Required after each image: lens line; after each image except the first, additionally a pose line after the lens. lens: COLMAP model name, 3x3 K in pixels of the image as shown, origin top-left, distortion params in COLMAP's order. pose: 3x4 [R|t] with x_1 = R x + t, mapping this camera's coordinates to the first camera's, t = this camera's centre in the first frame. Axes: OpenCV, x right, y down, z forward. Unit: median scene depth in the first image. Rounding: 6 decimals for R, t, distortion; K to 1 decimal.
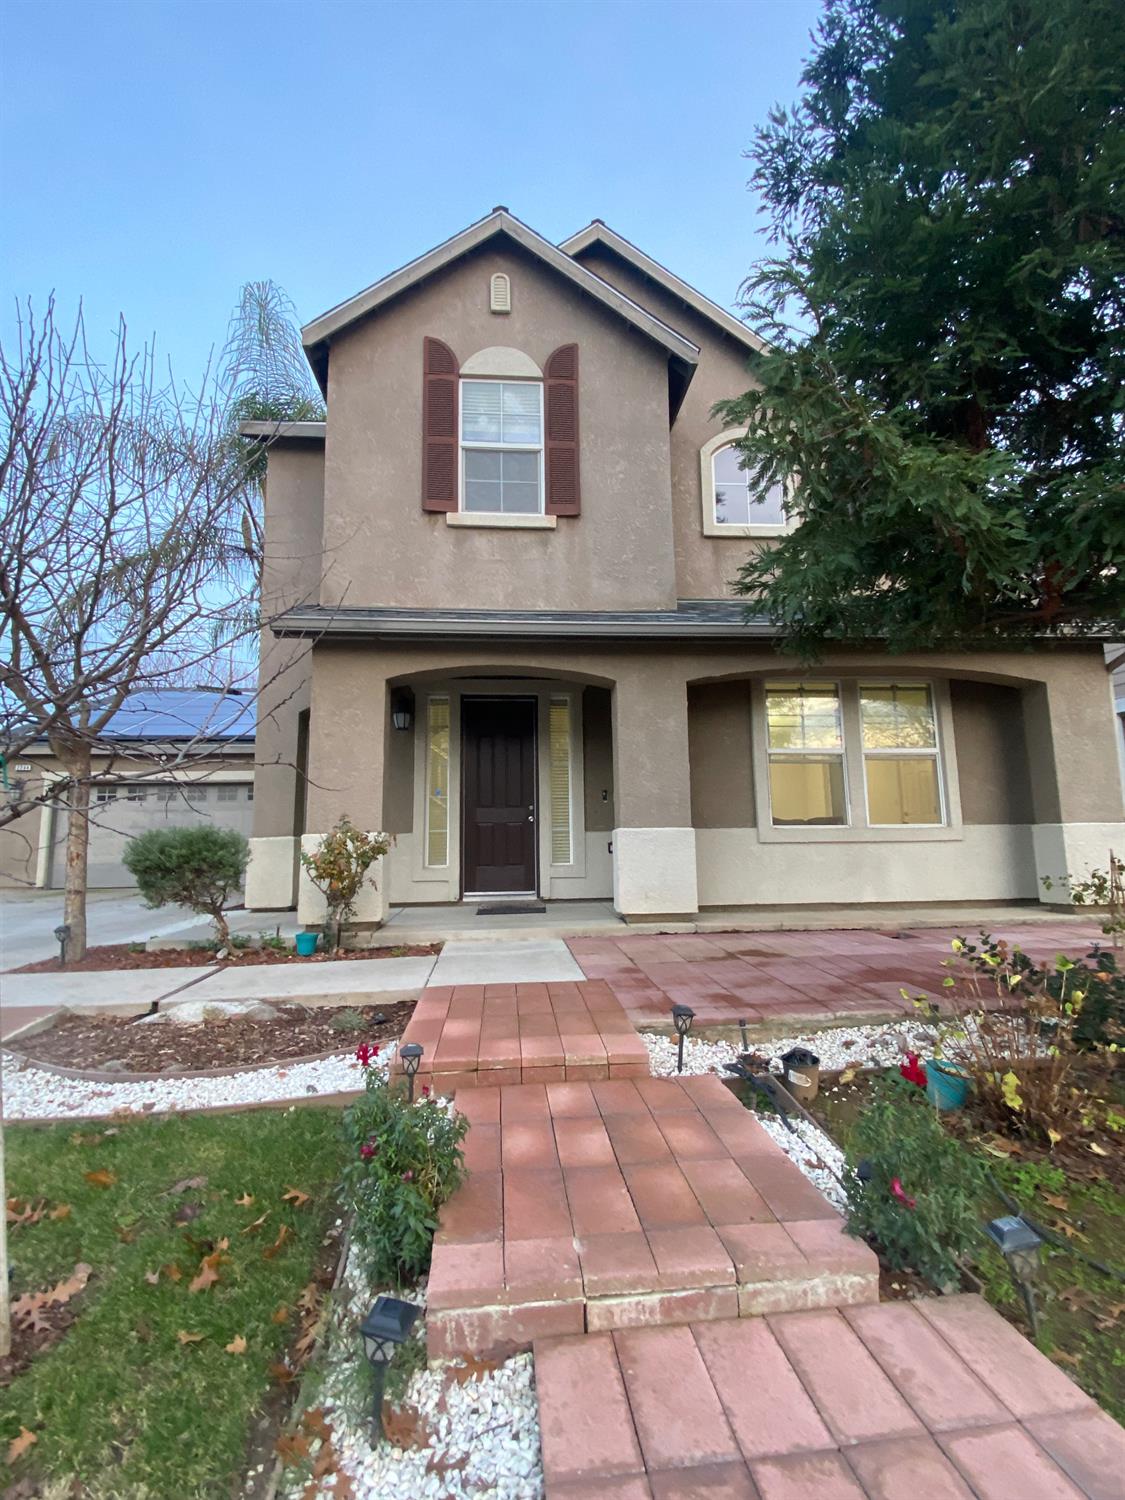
lens RADIAL K [[673.1, 0, 568.7], [0, 673.1, 744.9], [0, 0, 1]] dist [-0.004625, -0.002000]
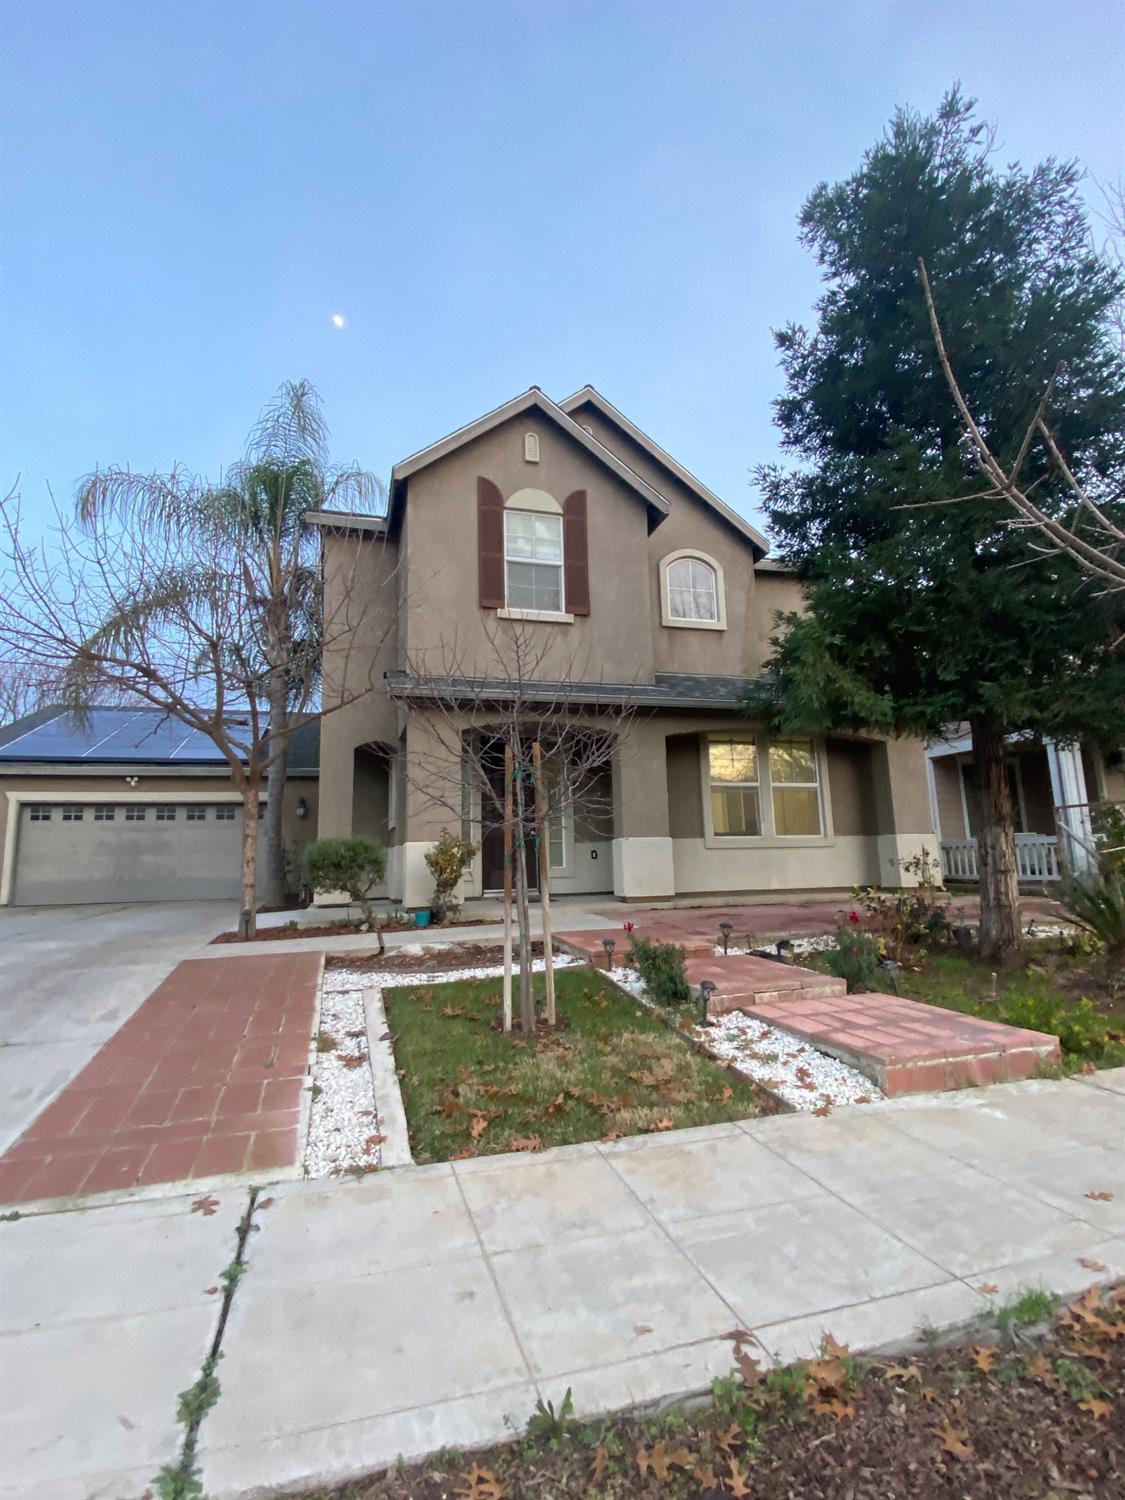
lens RADIAL K [[711.1, 0, 551.8], [0, 711.1, 745.6], [0, 0, 1]] dist [0.001781, -0.000210]
pose [[0.981409, 0.019981, 0.190886, -0.338614], [-0.015060, 0.999517, -0.027195, -0.027700], [-0.191337, 0.023814, 0.981236, -0.433140]]
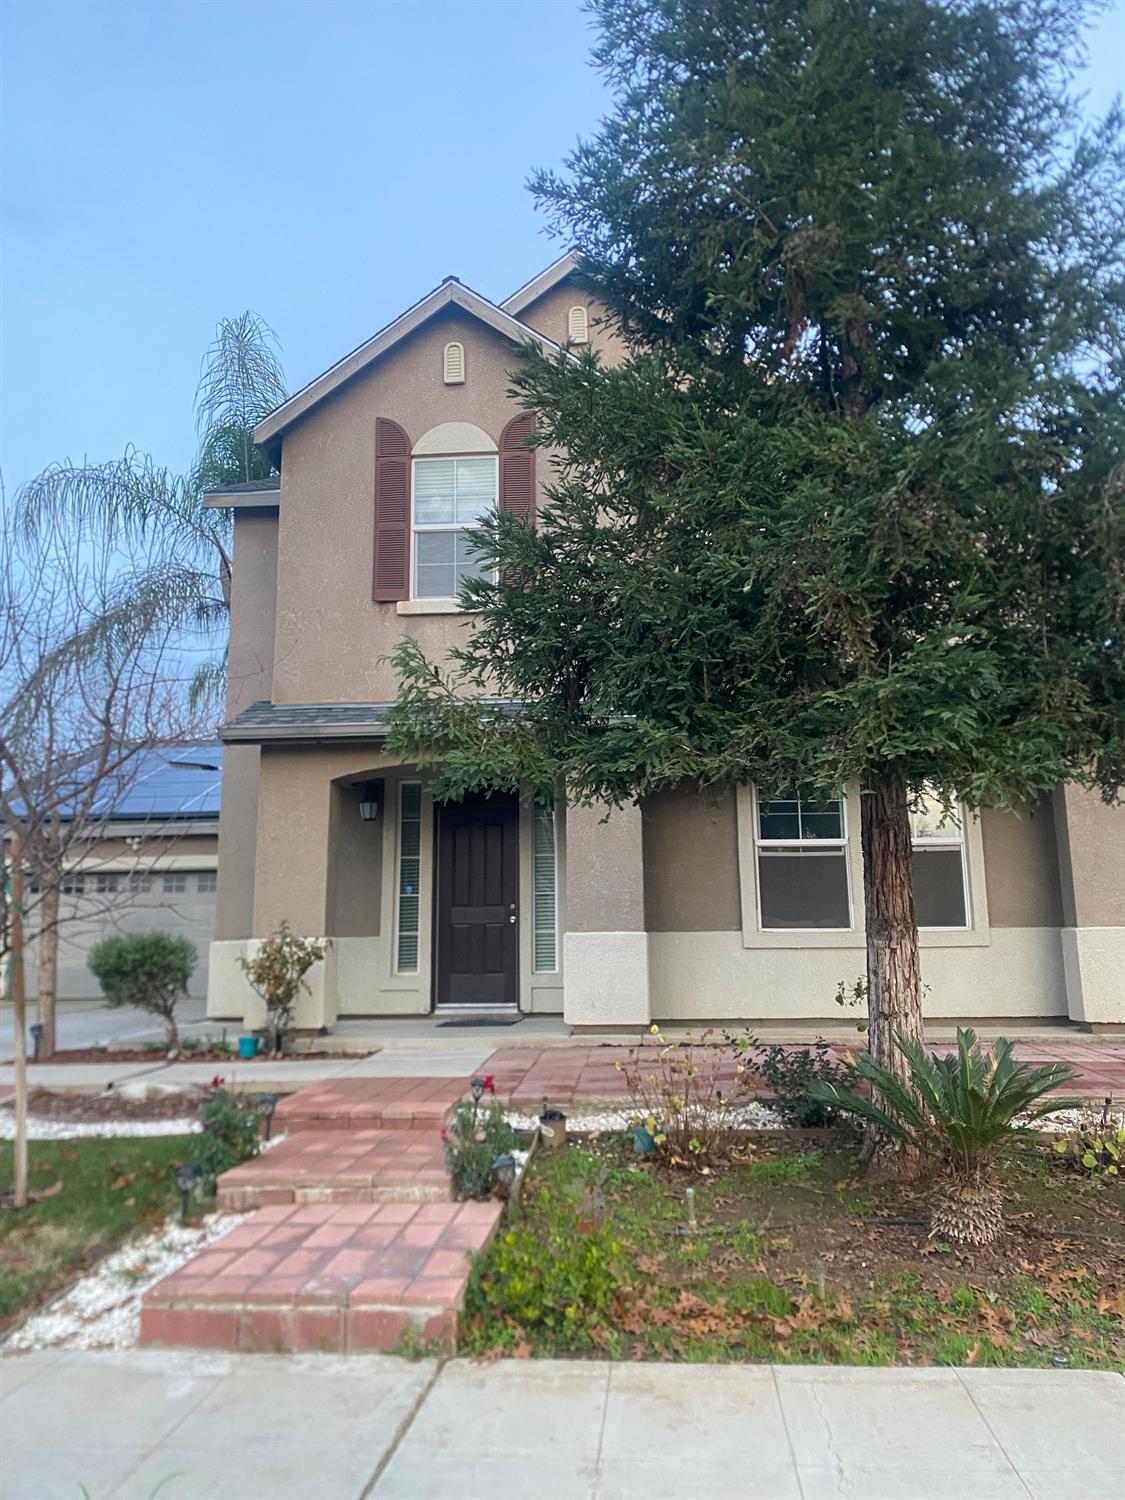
lens RADIAL K [[1131.7, 0, 599.1], [0, 1131.7, 705.8], [0, 0, 1]] dist [0.001537, -0.004597]
pose [[0.985204, -0.033998, -0.167980, 0.366122], [0.023265, 0.997584, -0.065456, -0.082401], [0.169800, 0.060579, 0.983615, -0.530866]]
